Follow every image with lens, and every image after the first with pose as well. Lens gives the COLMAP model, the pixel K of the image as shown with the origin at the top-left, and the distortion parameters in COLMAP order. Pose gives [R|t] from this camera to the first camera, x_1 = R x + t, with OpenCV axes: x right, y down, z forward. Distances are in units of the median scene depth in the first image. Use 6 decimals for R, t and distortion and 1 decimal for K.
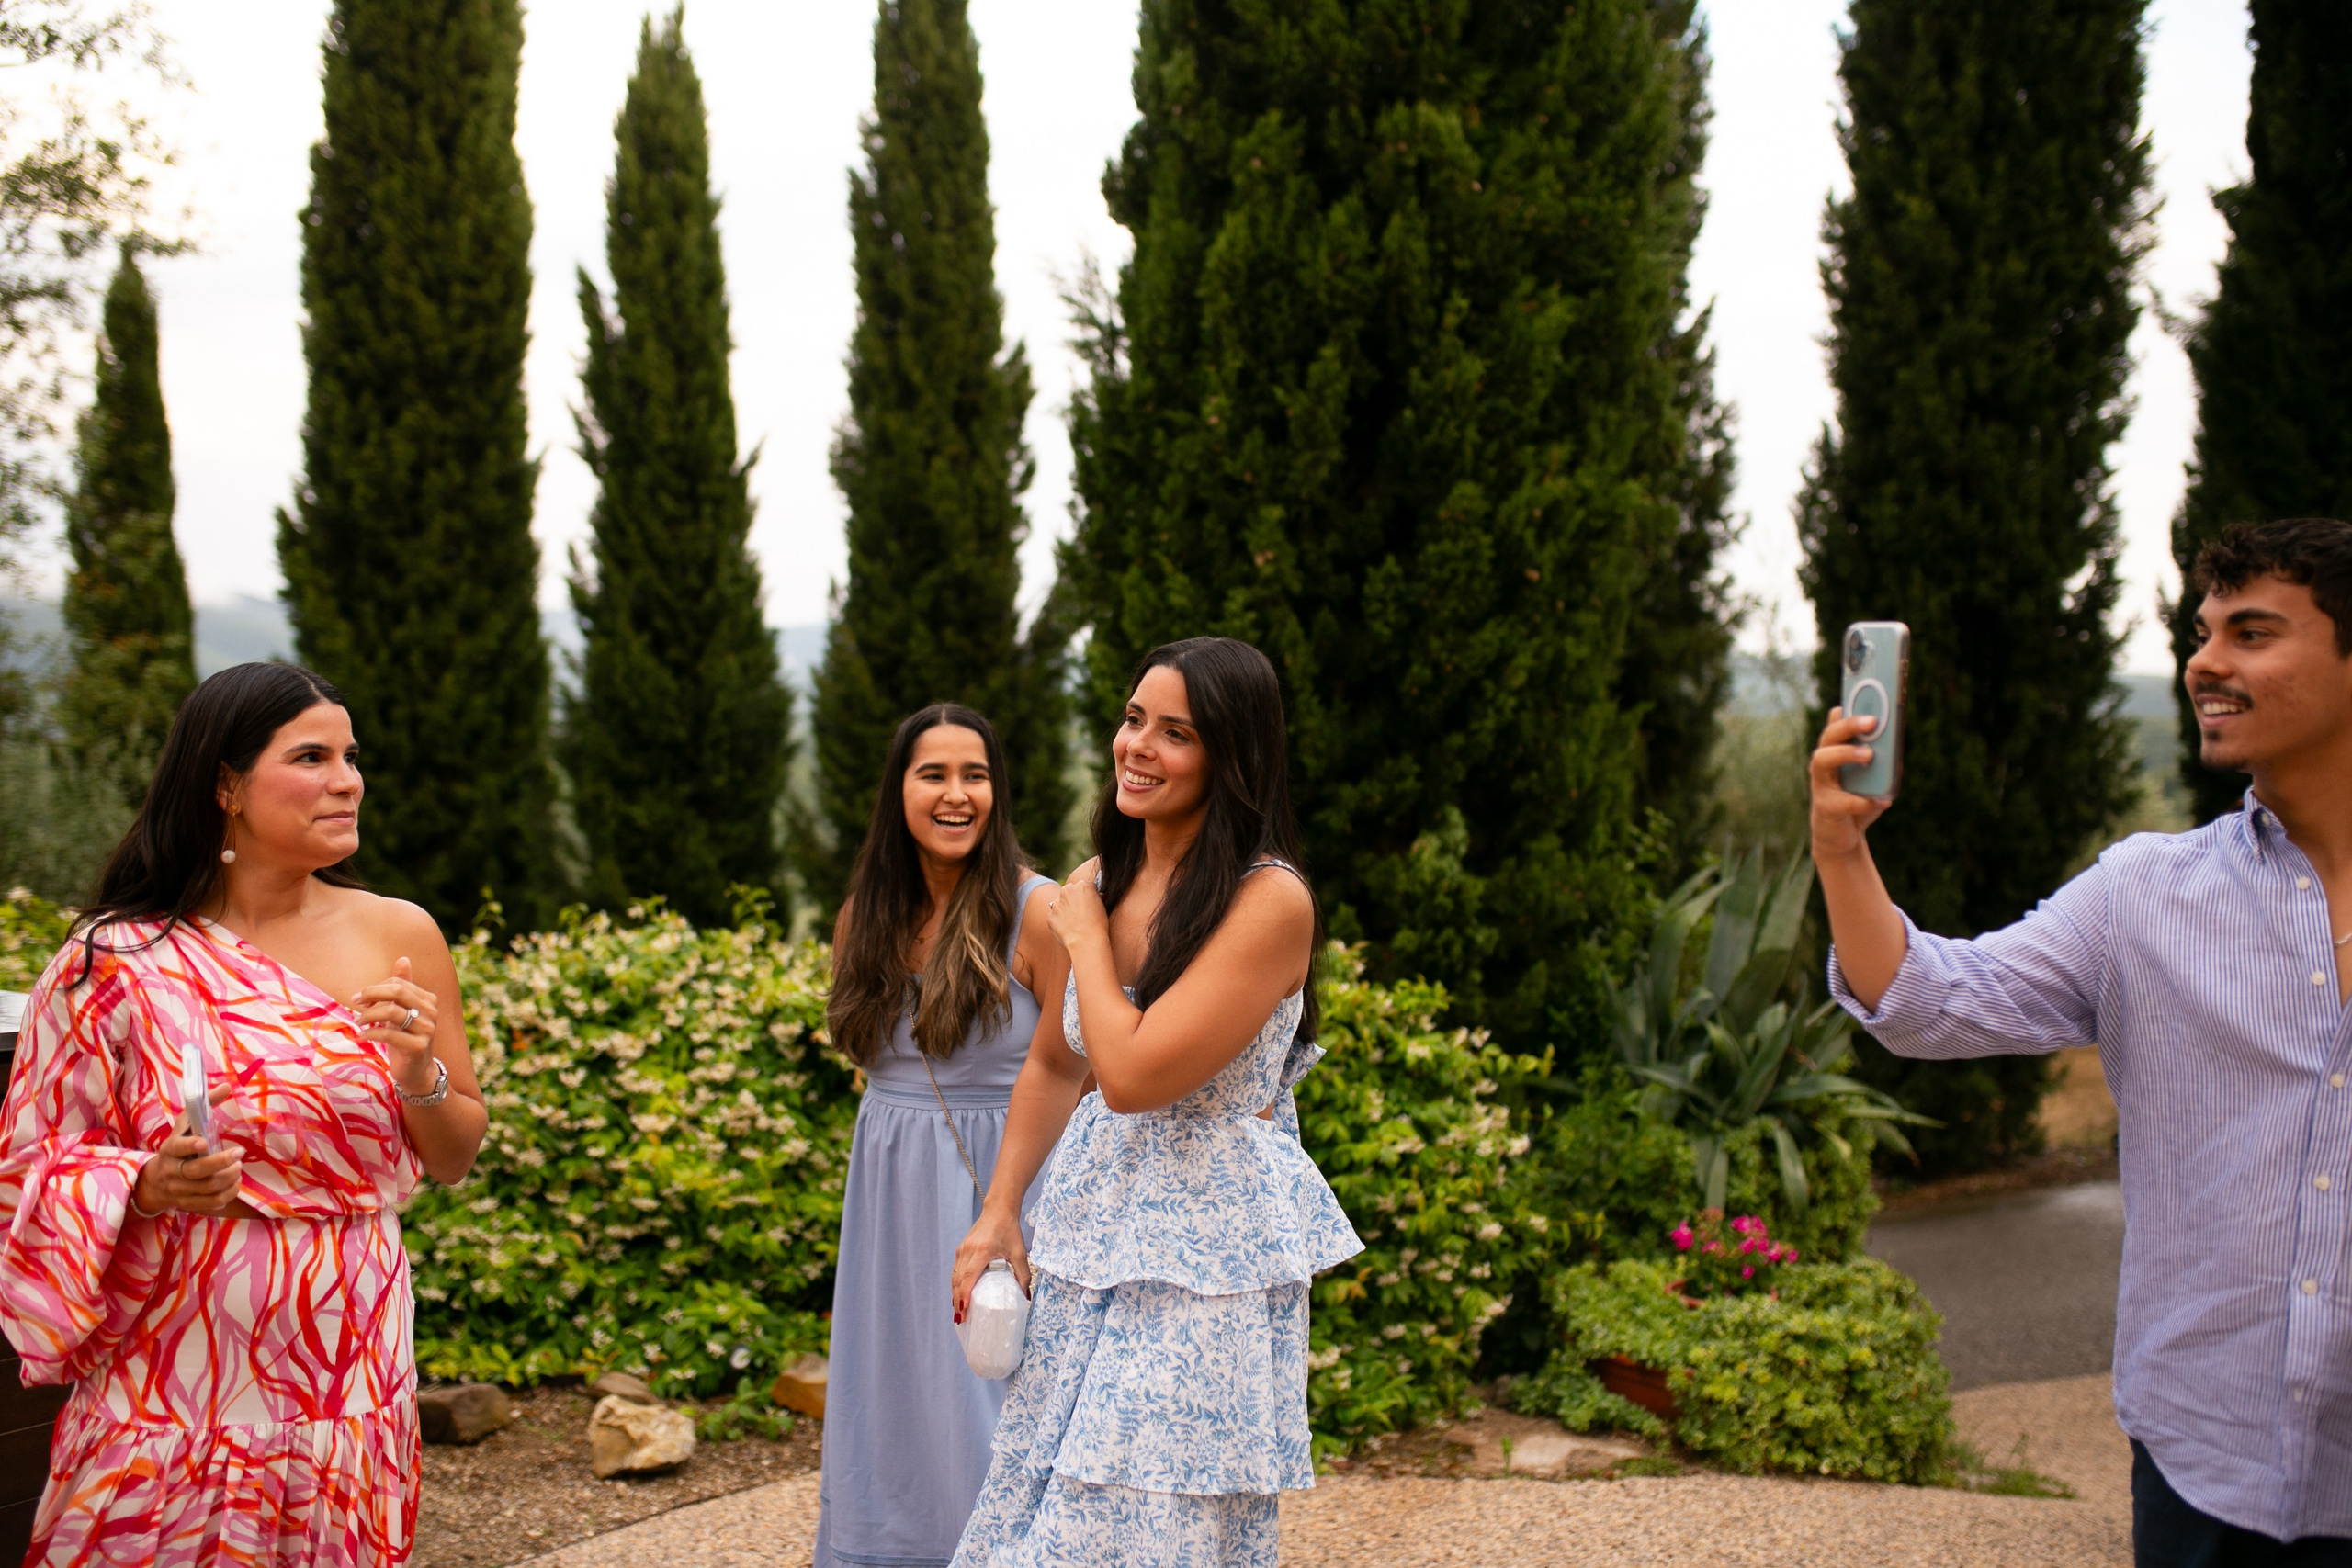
lens RADIAL K [[2285.7, 0, 1171.0], [0, 2285.7, 788.4], [0, 0, 1]] dist [-0.019675, 0.000000]
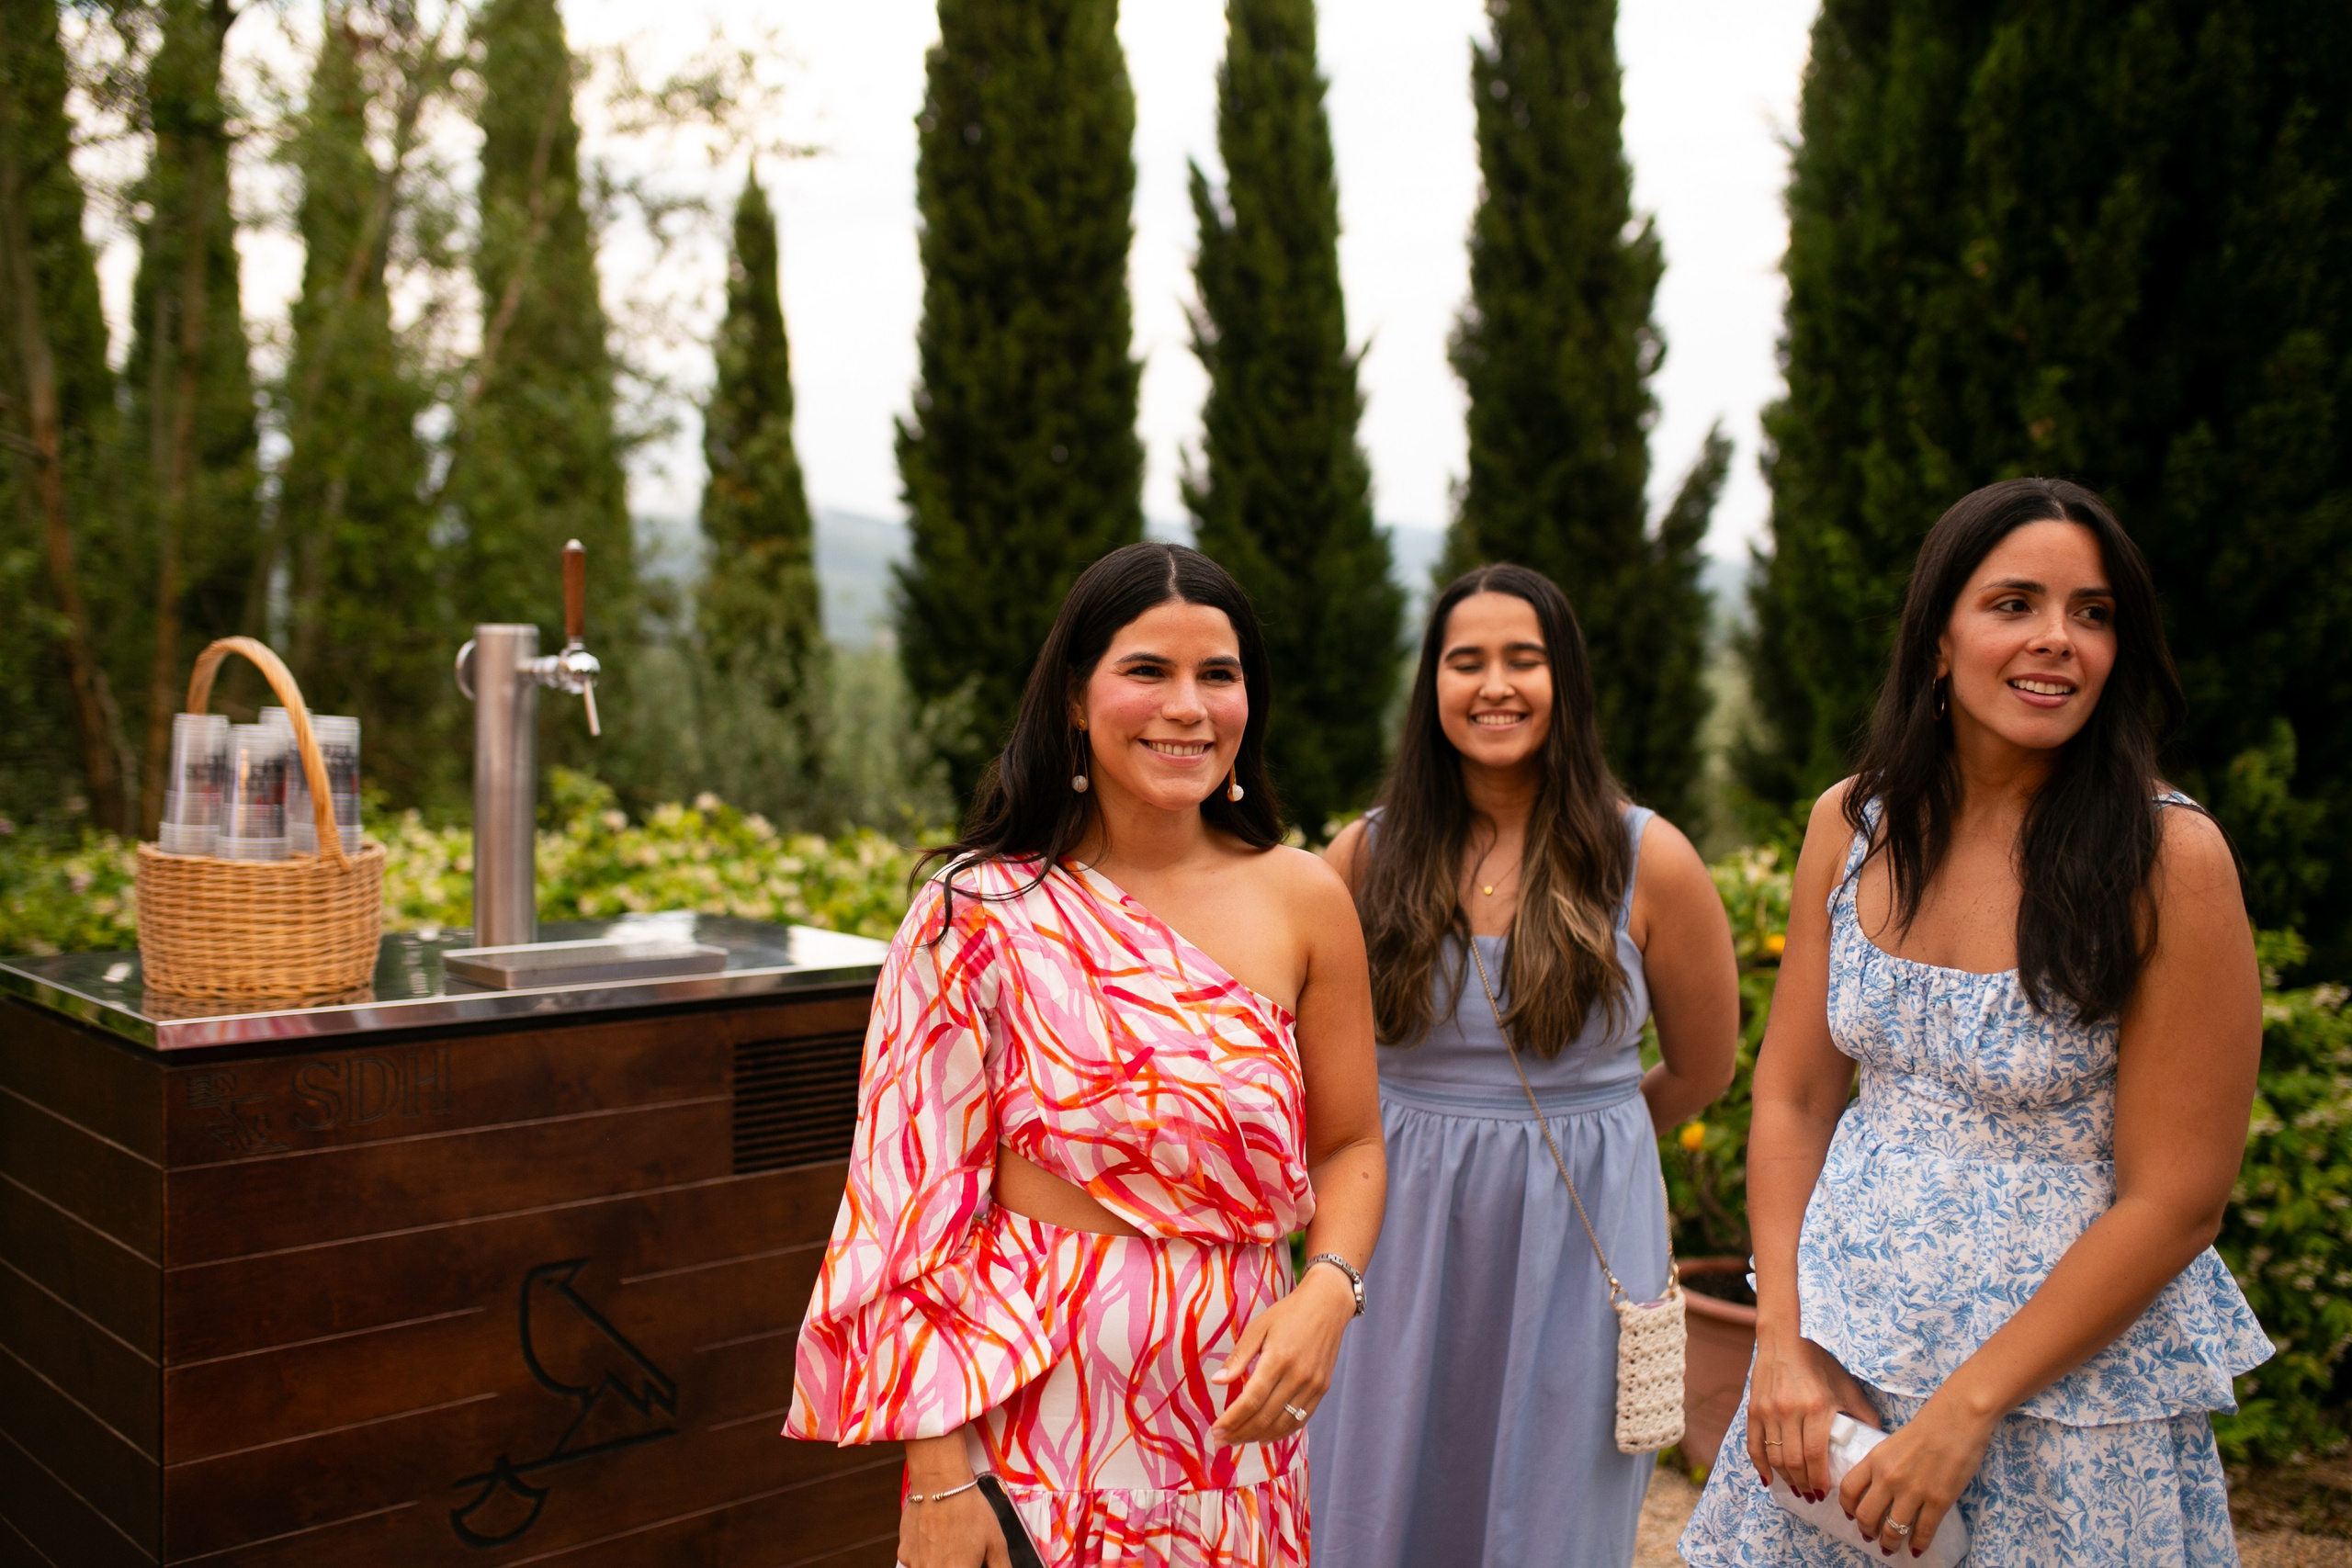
lens RADIAL K [[2285.7, 0, 1153.0], [0, 2285.7, 772.3], [0, 0, 1]] dist [-0.019675, 0.000000]
pose [[0.970721, 0.009982, -0.240003, -0.074480], [-0.001327, 0.999344, 0.036200, -0.001886], [0.240207, -0.034822, 0.970097, 0.081835]]
